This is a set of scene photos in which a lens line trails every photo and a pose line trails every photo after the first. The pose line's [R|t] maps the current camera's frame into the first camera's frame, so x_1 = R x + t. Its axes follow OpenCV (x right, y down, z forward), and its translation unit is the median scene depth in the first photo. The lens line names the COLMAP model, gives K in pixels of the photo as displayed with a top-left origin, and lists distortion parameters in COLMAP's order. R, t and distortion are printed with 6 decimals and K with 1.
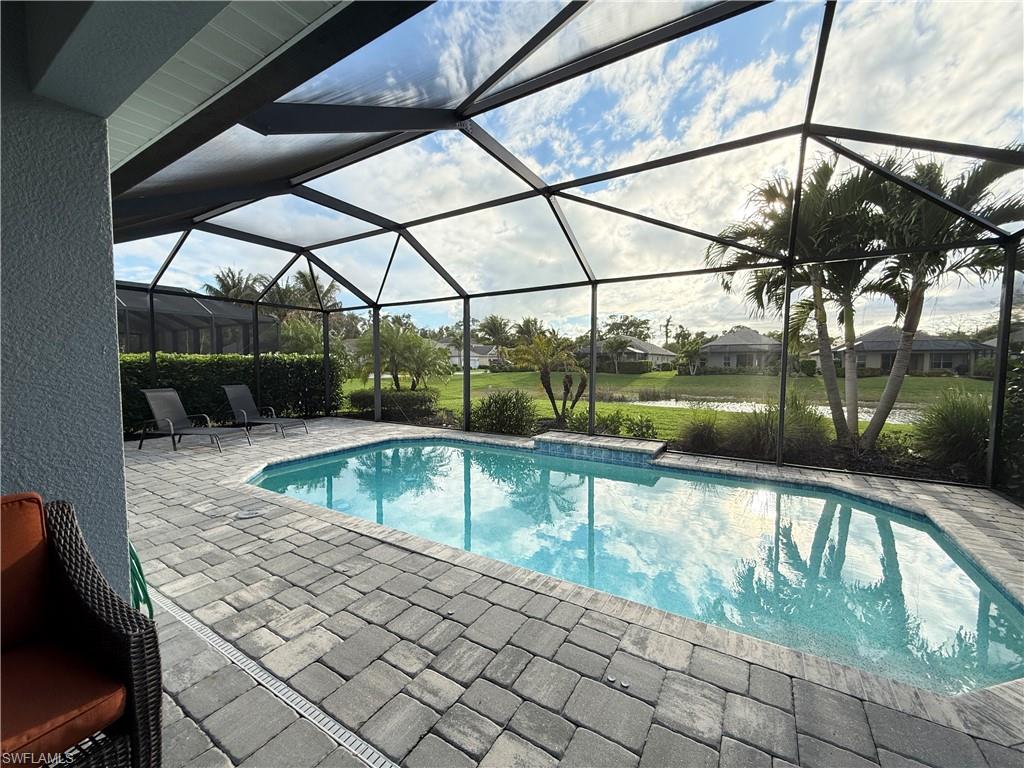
lens RADIAL K [[408.6, 0, 509.5], [0, 408.6, 383.1], [0, 0, 1]] dist [-0.001398, -0.000119]
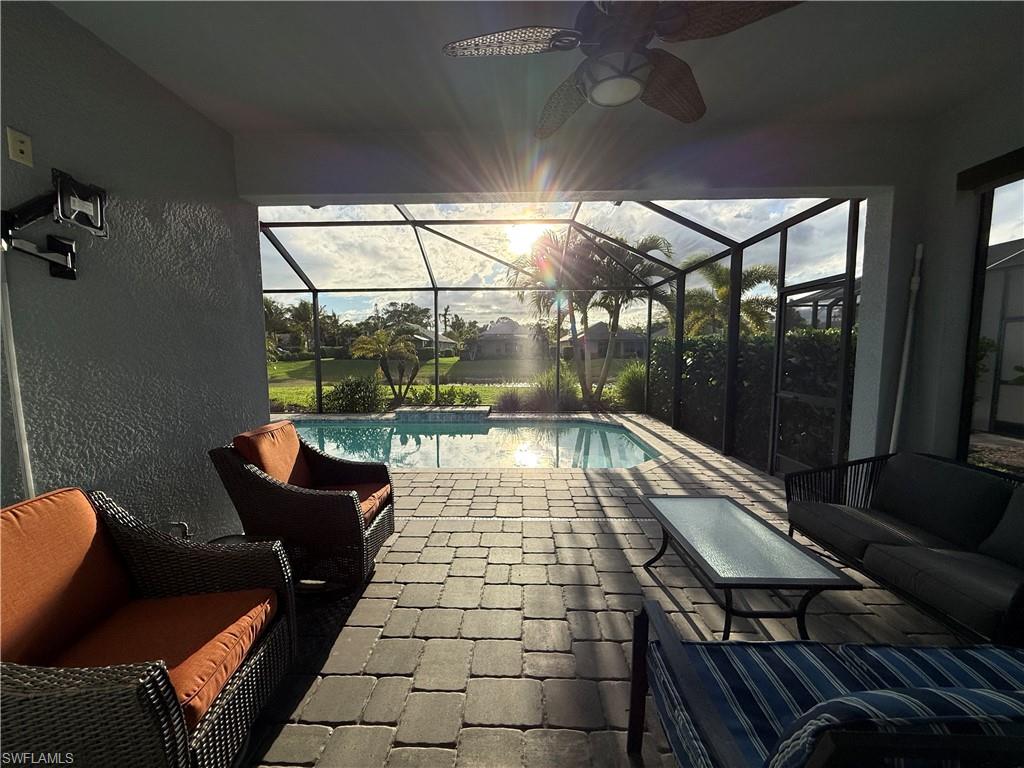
lens RADIAL K [[408.9, 0, 509.8], [0, 408.9, 384.9], [0, 0, 1]] dist [-0.000601, -0.000246]
pose [[0.863234, -0.047907, 0.502526, -0.262409], [0.029809, 0.998587, 0.043993, 0.009717], [-0.503924, -0.022996, 0.863442, -0.258579]]
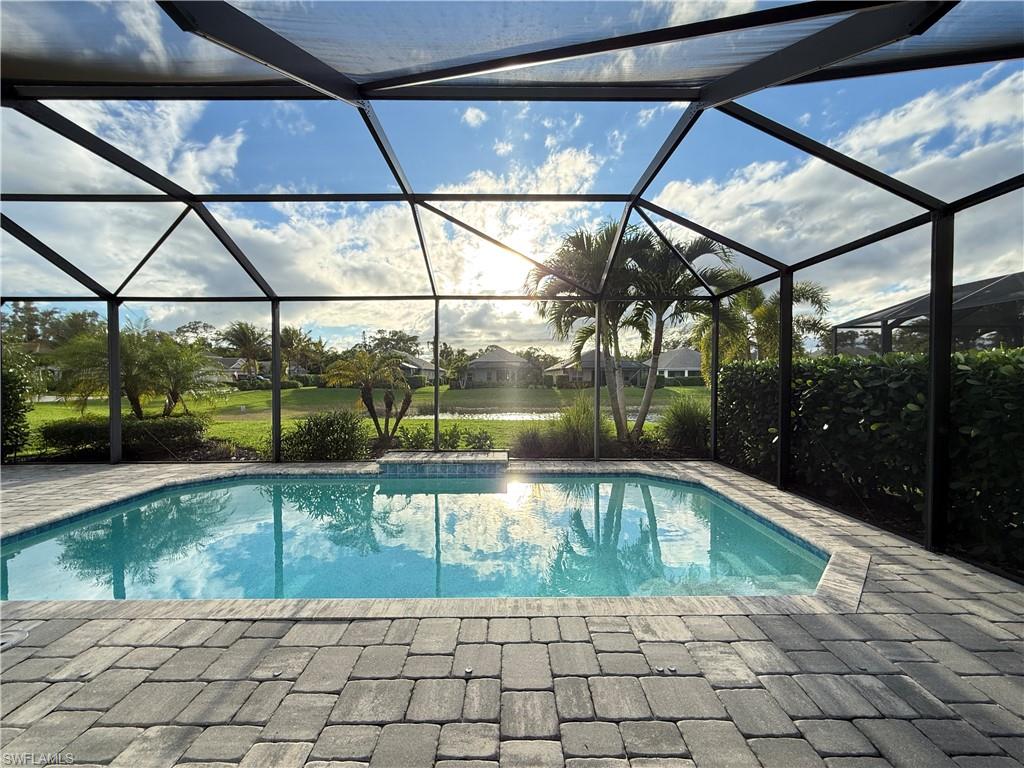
lens RADIAL K [[408.9, 0, 509.8], [0, 408.9, 384.9], [0, 0, 1]] dist [-0.000601, -0.000246]
pose [[0.847559, -0.012664, 0.530550, -0.174073], [0.029920, 0.999265, -0.023946, -0.004717], [-0.529857, 0.036170, 0.847315, 0.069182]]
